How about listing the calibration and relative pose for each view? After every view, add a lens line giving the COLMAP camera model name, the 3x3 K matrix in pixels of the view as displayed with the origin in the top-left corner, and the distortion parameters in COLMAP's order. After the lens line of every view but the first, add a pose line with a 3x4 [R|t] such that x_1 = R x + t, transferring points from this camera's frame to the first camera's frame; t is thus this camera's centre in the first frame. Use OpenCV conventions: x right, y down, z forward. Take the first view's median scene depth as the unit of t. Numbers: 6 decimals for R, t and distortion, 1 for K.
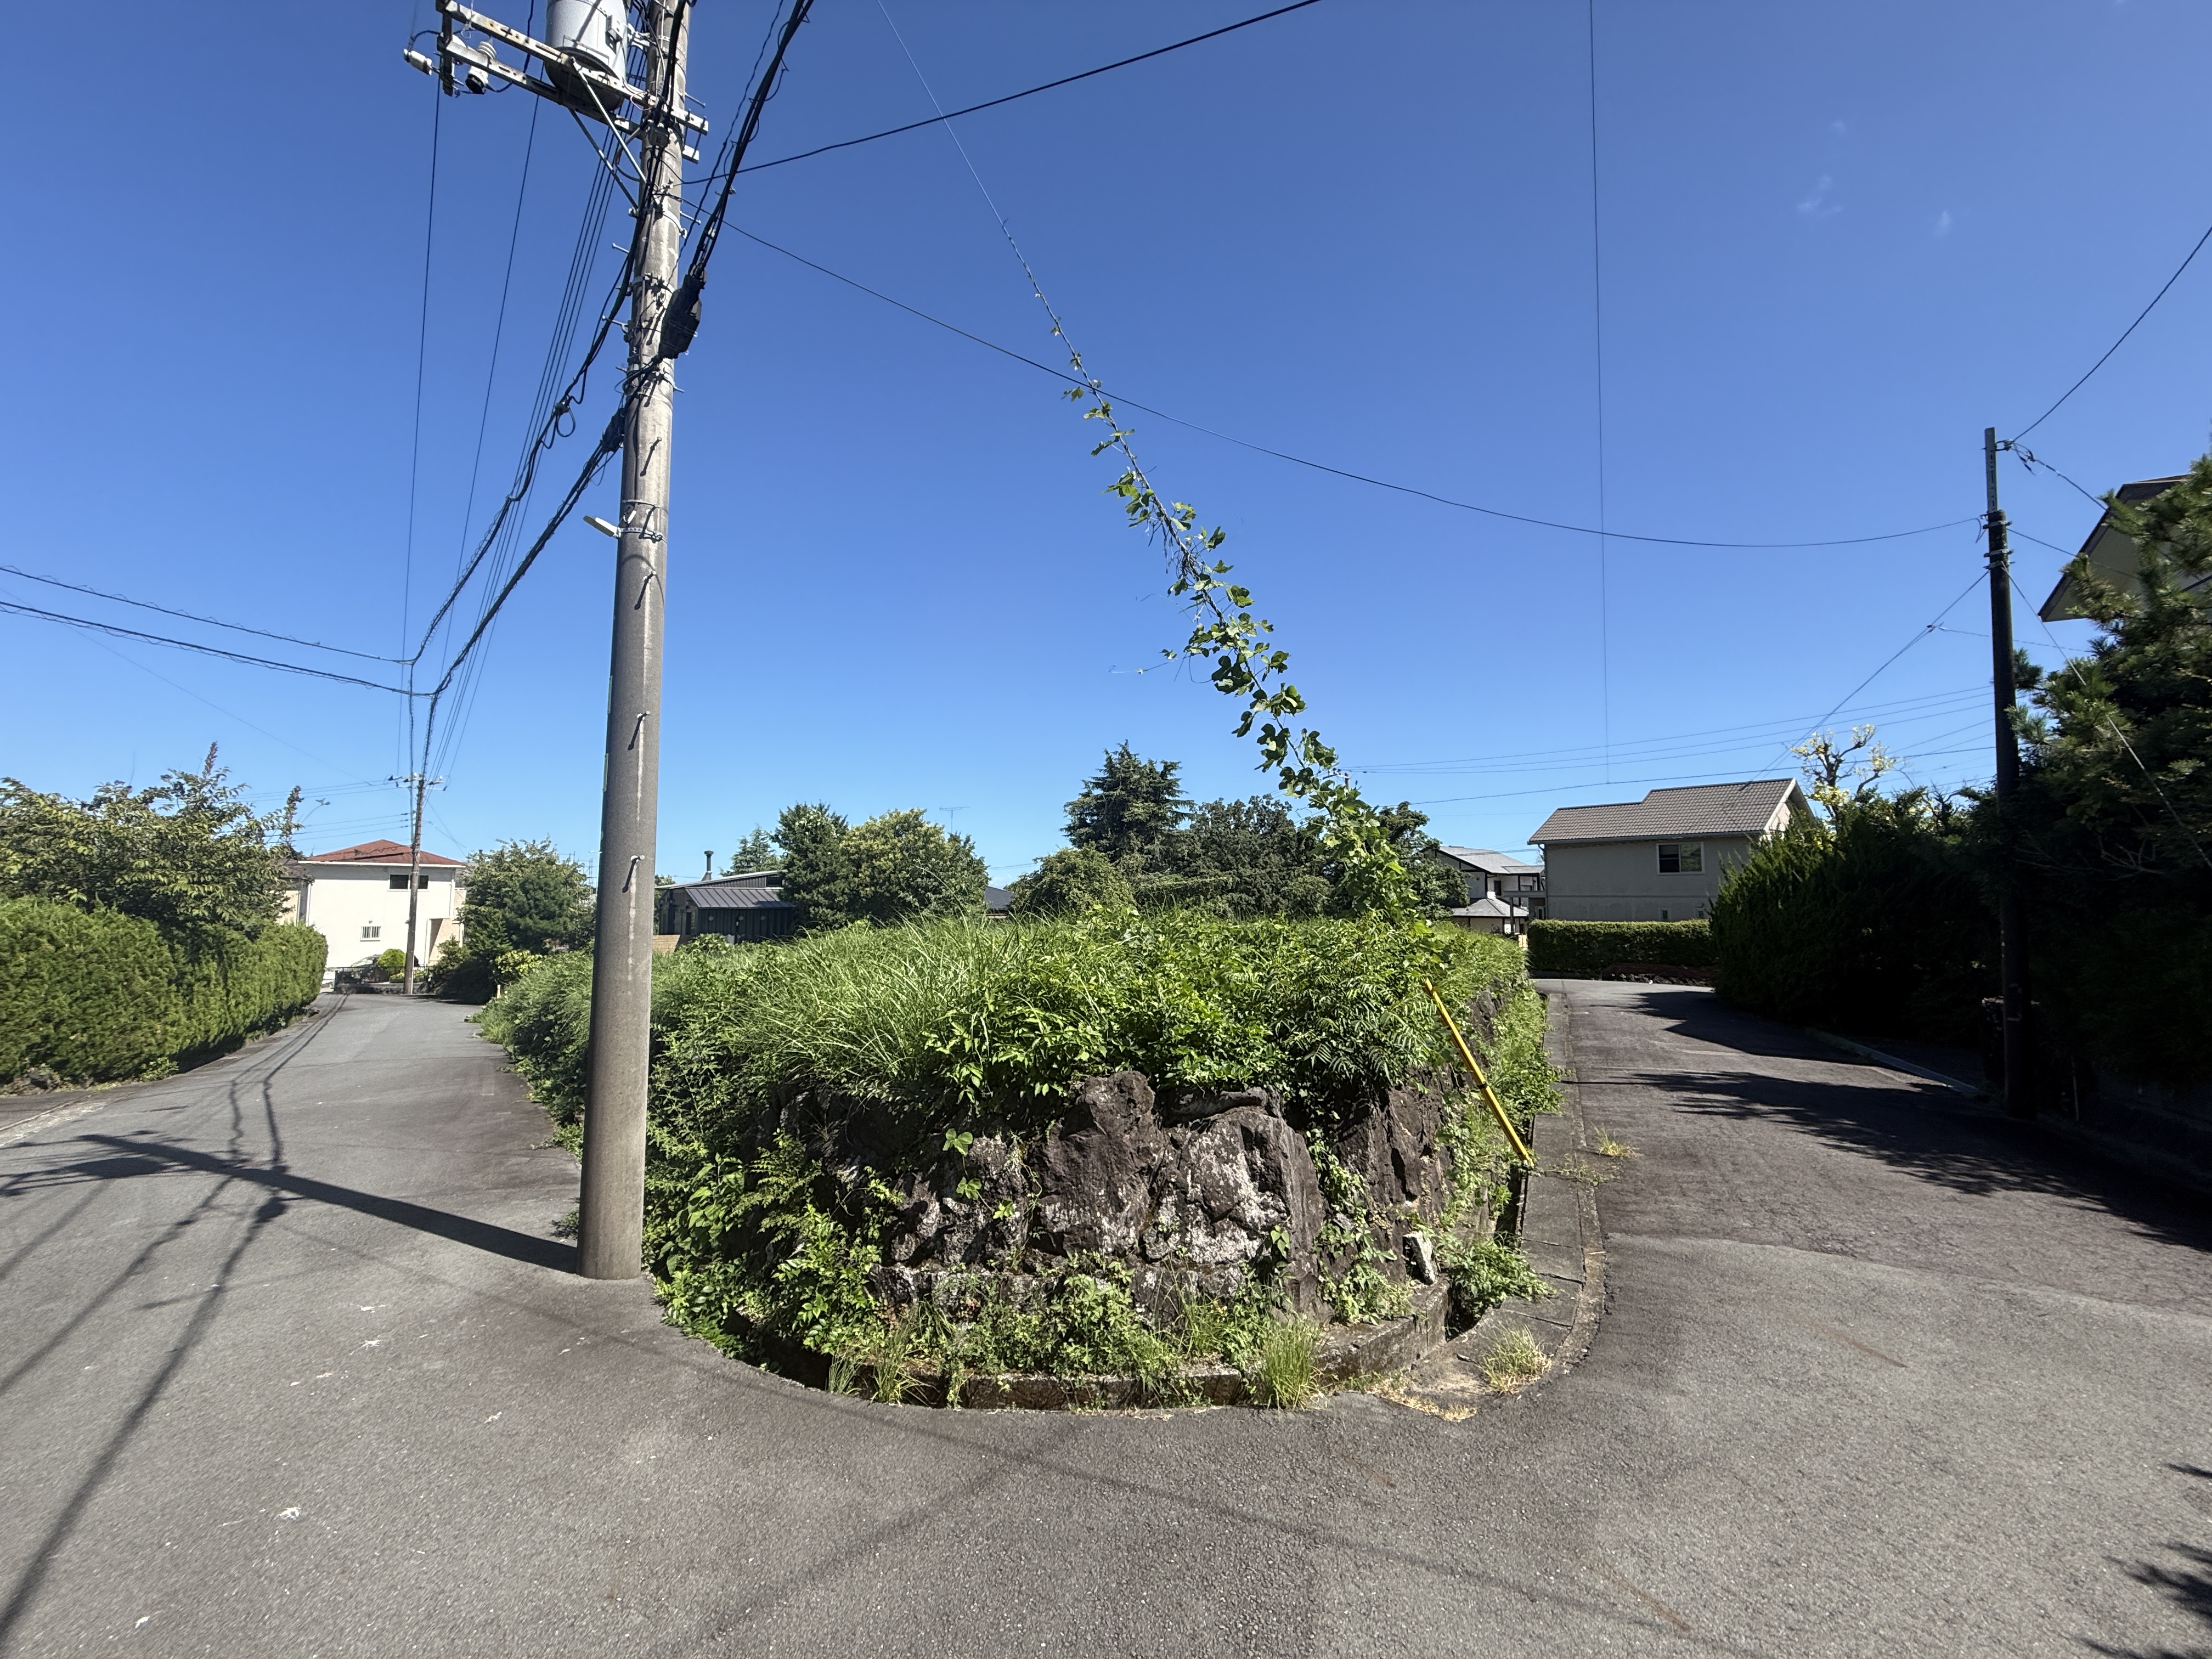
lens RADIAL K [[880.0, 0, 1101.6], [0, 880.0, 832.0], [0, 0, 1]] dist [0.002311, 0.000389]
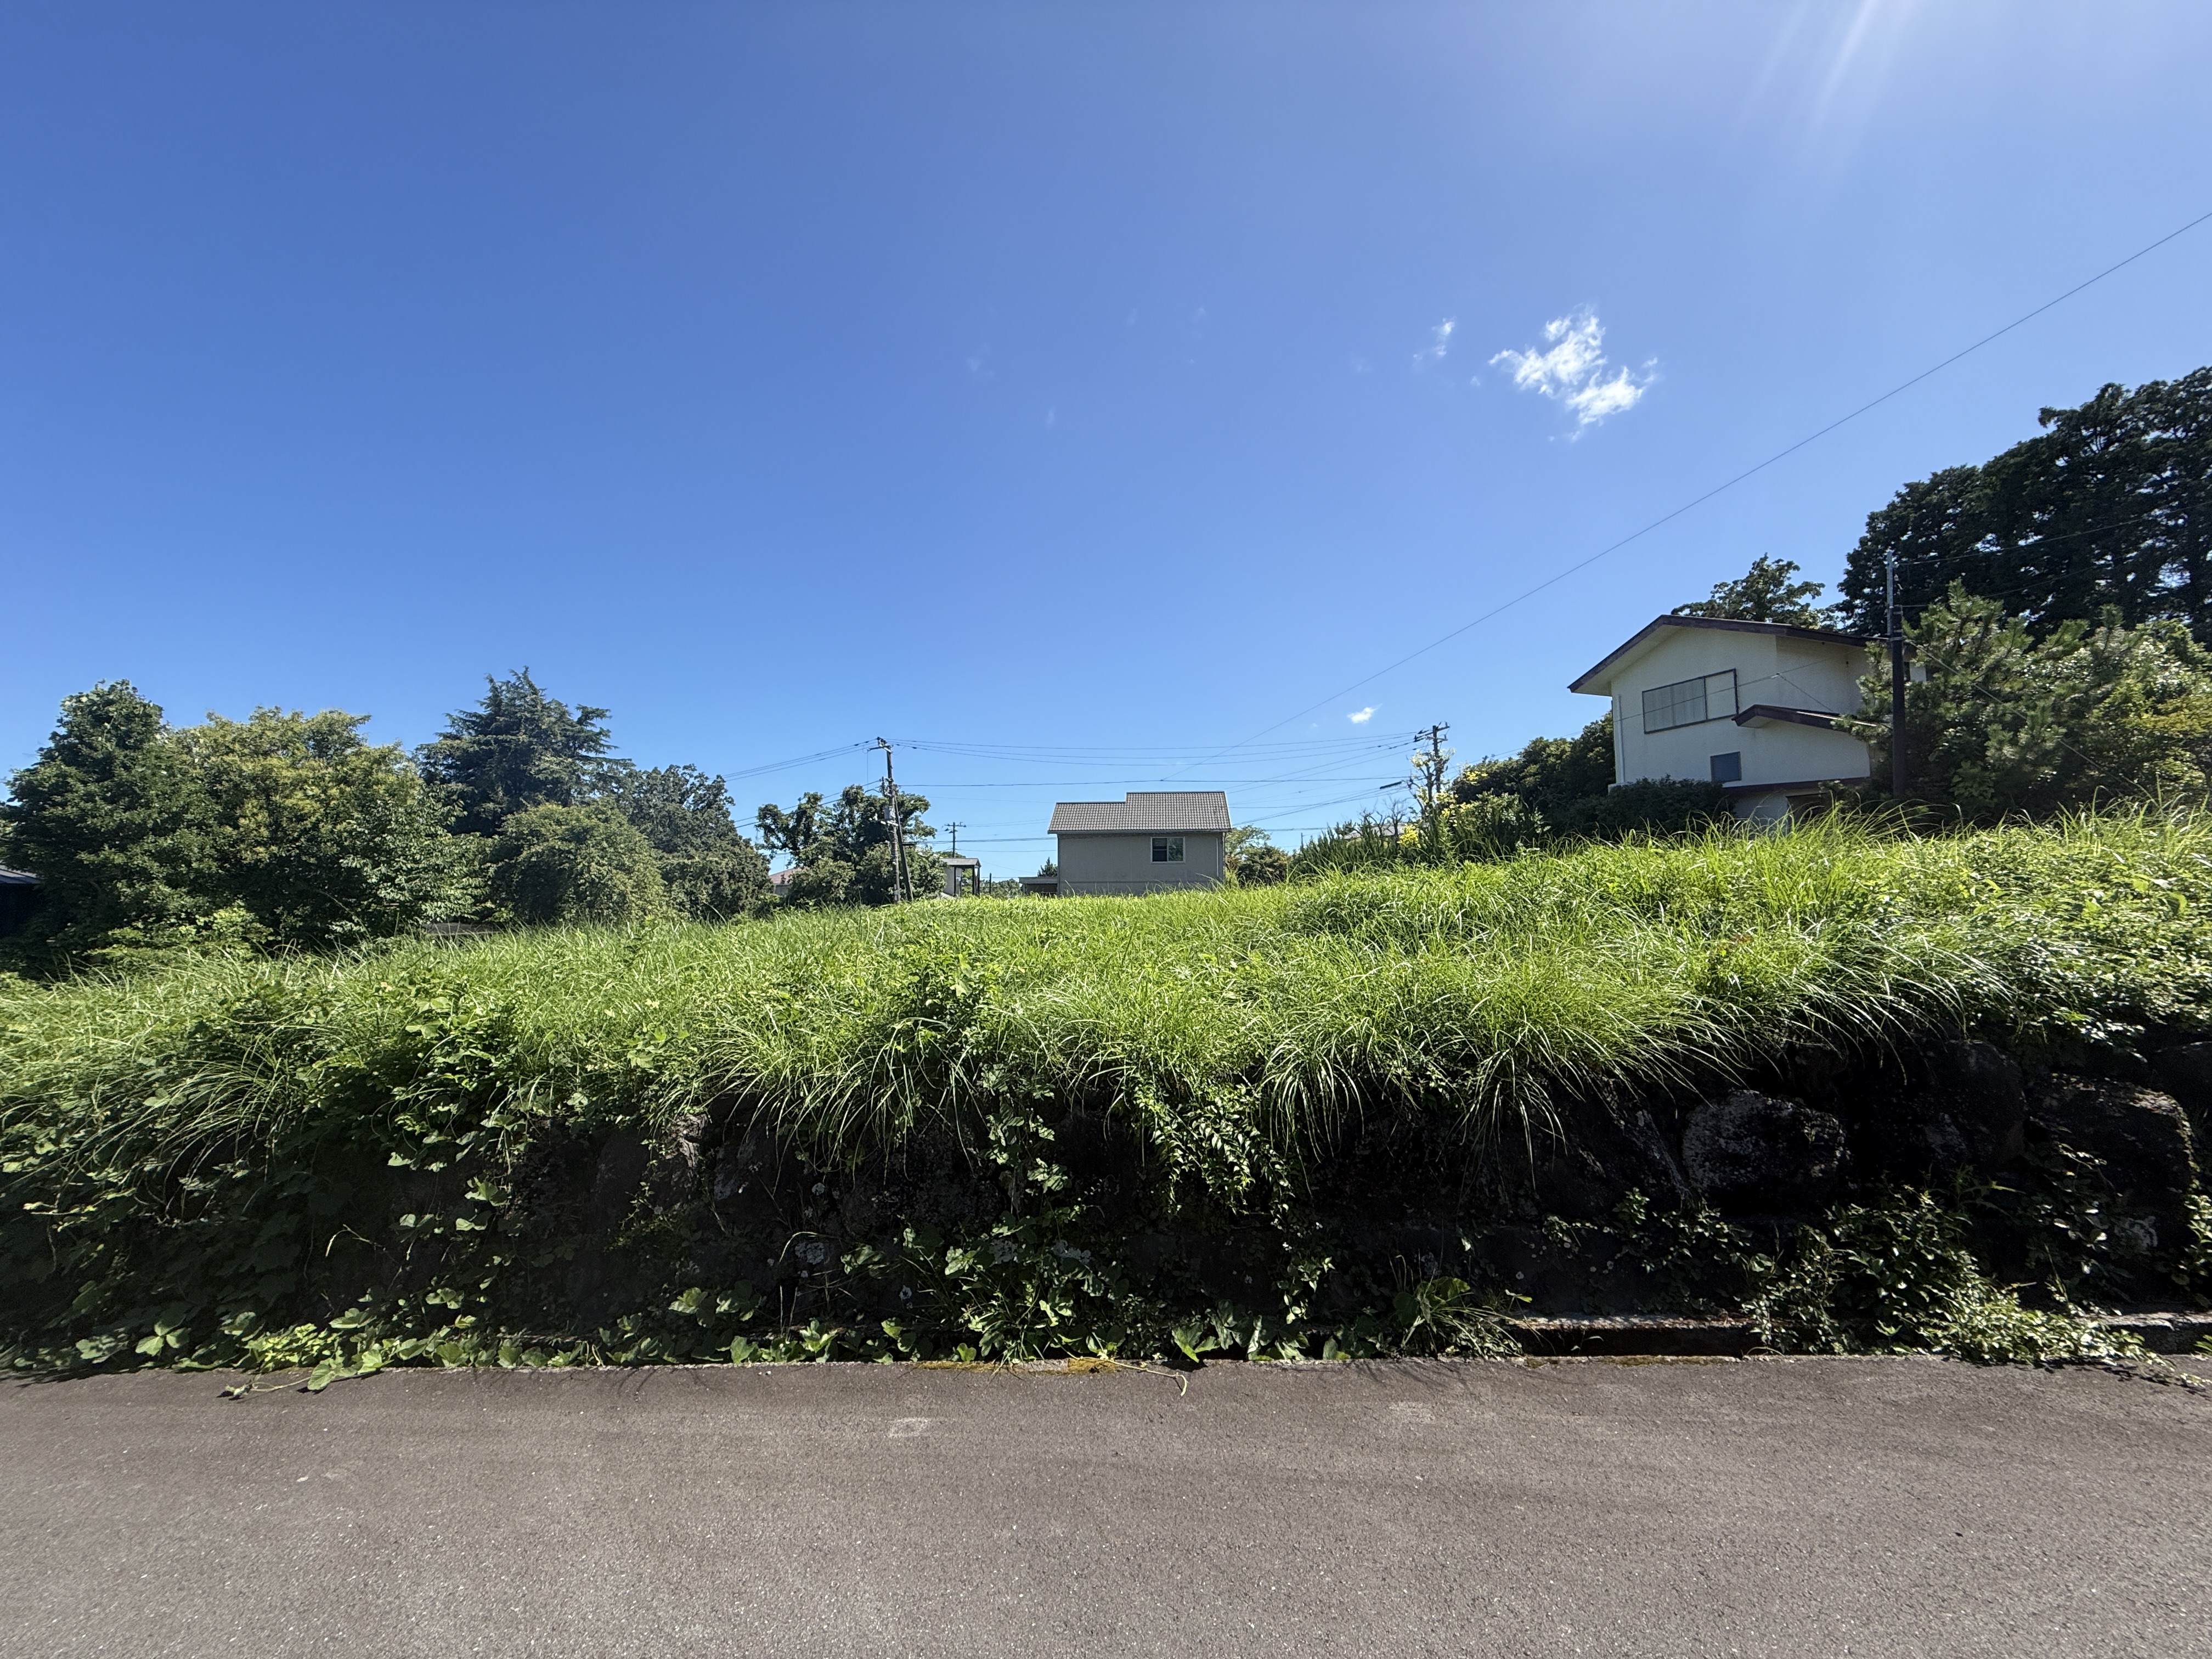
lens RADIAL K [[874.5, 0, 1106.0], [0, 874.5, 829.5], [0, 0, 1]] dist [-0.000679, -0.000027]
pose [[0.672558, 0.053540, 0.738105, -0.316107], [-0.050152, 0.998384, -0.026721, 0.042560], [-0.738343, -0.019046, 0.674156, 0.282249]]
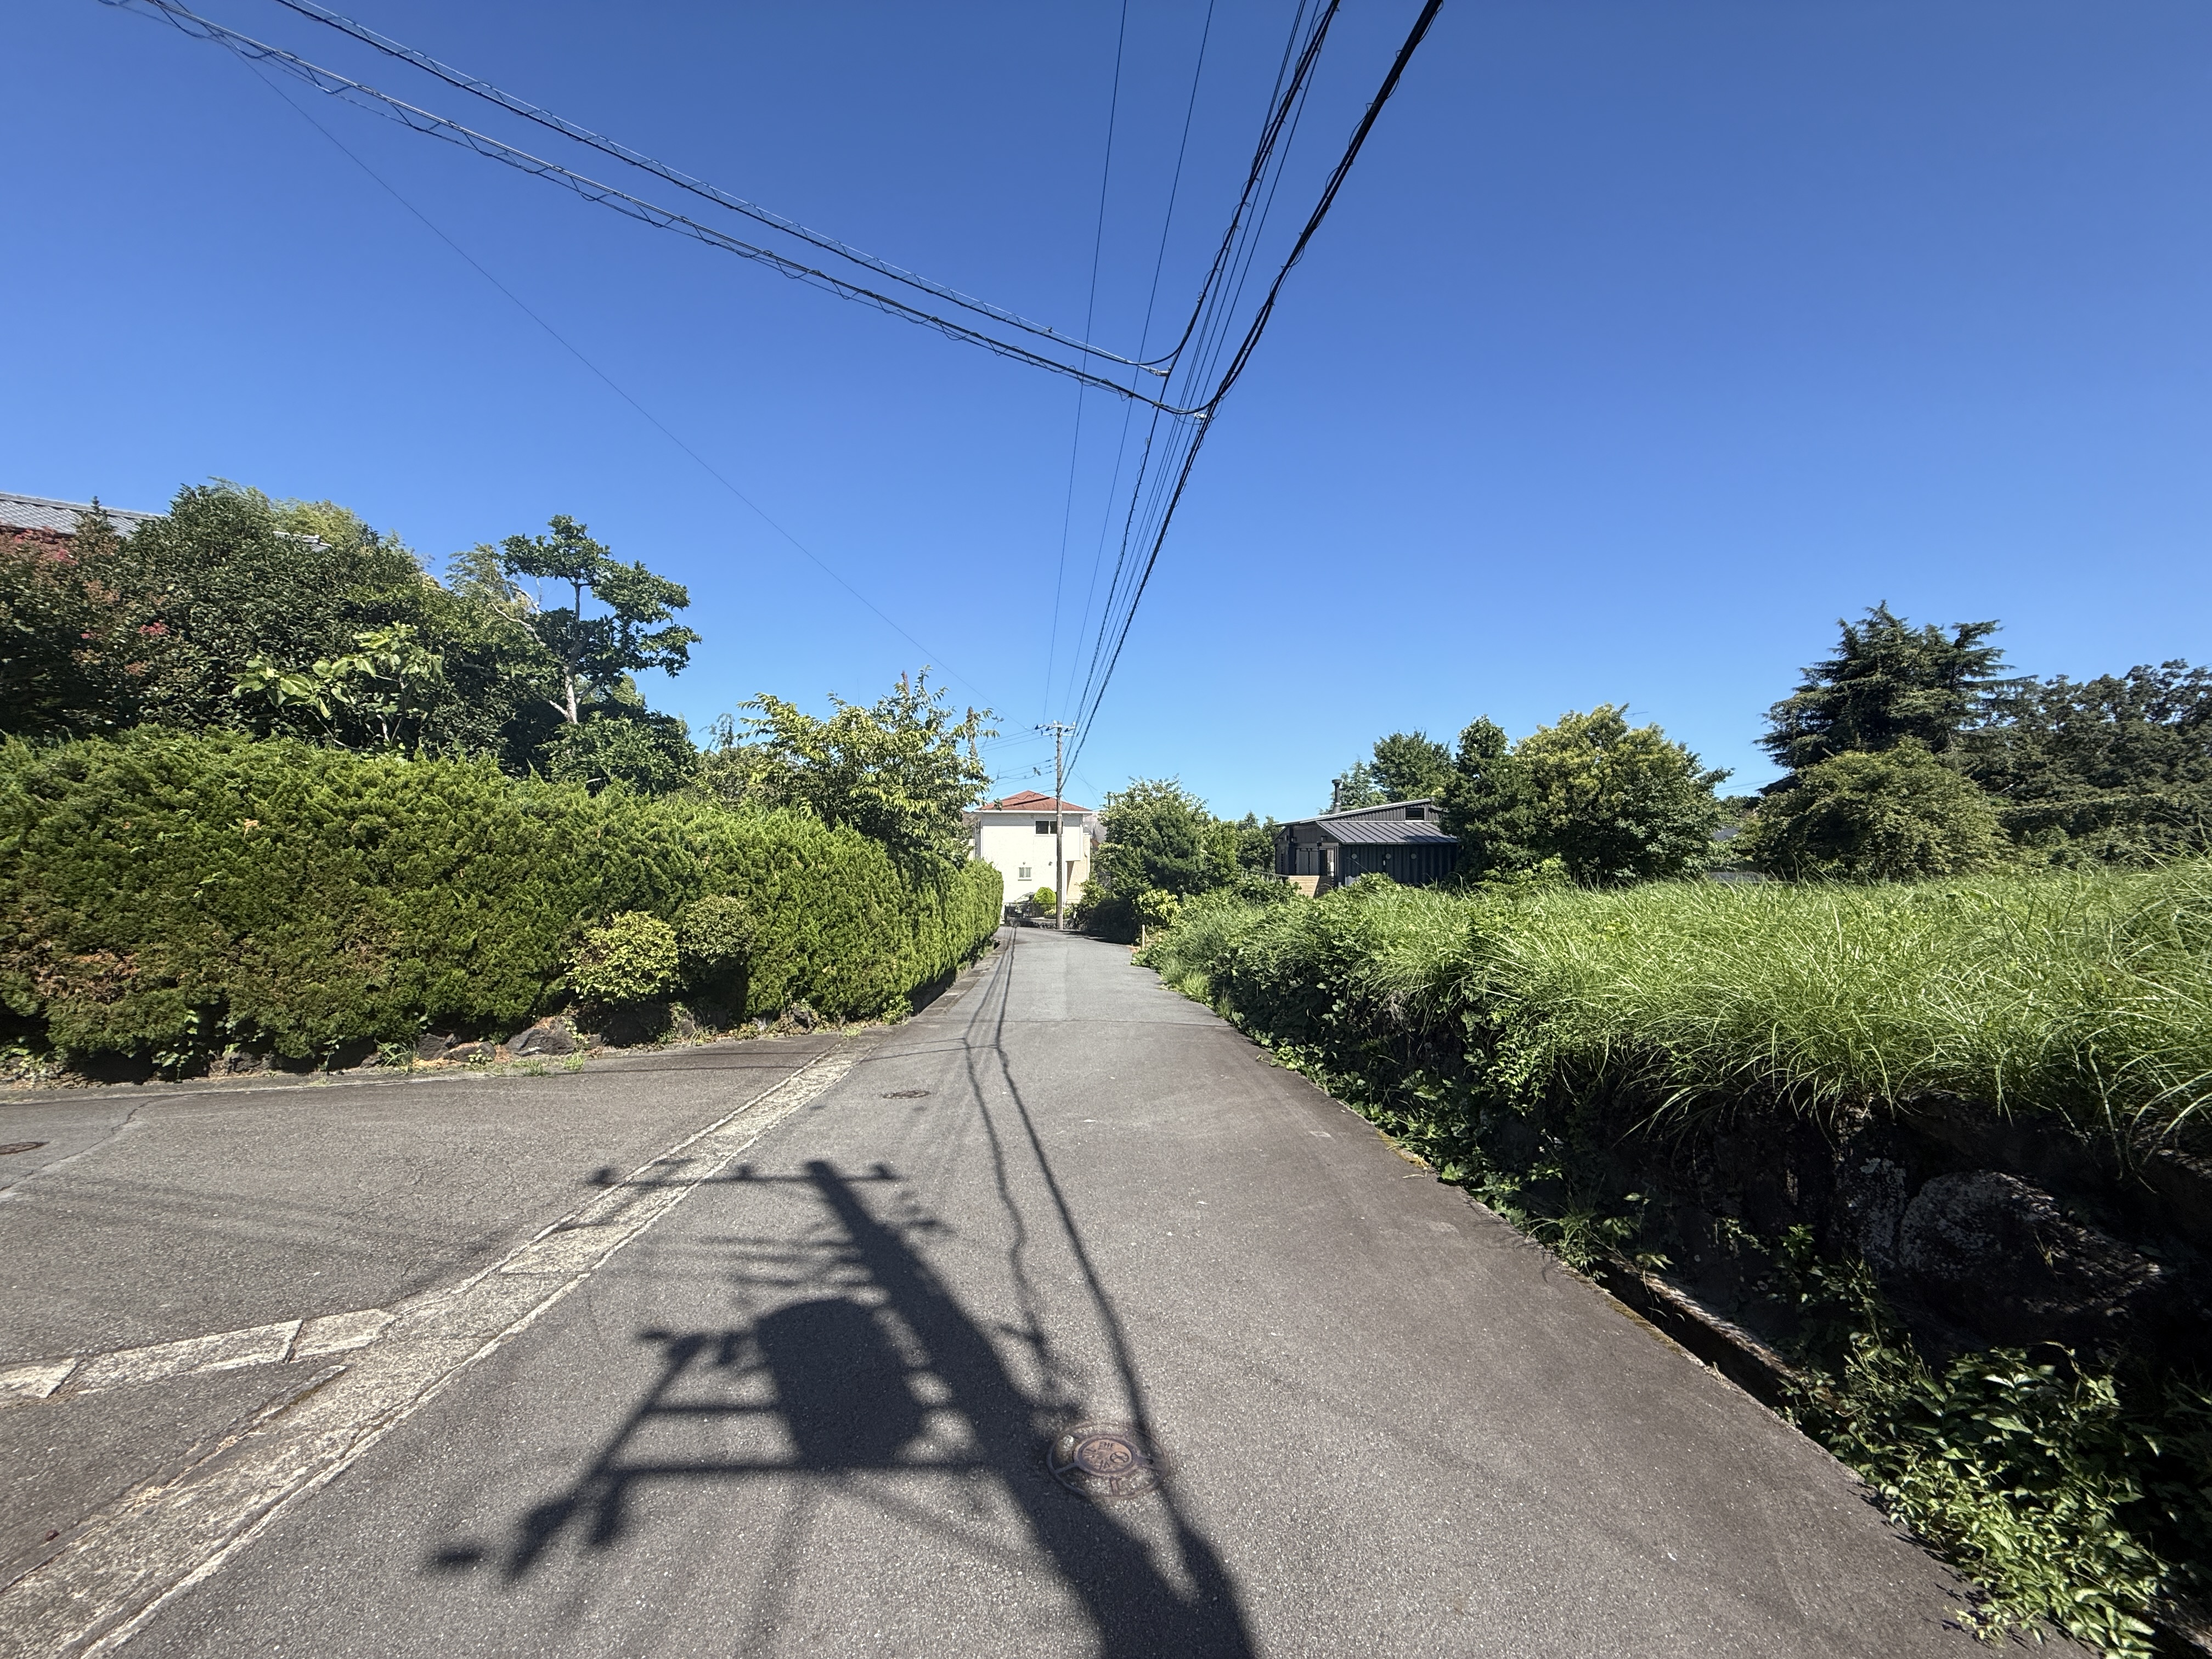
lens RADIAL K [[880.0, 0, 1101.6], [0, 880.0, 832.0], [0, 0, 1]] dist [0.002311, 0.000389]
pose [[0.834991, -0.016683, -0.550010, -0.185308], [0.046771, 0.998075, 0.040730, 0.030017], [0.548272, -0.059734, 0.834164, 0.175542]]
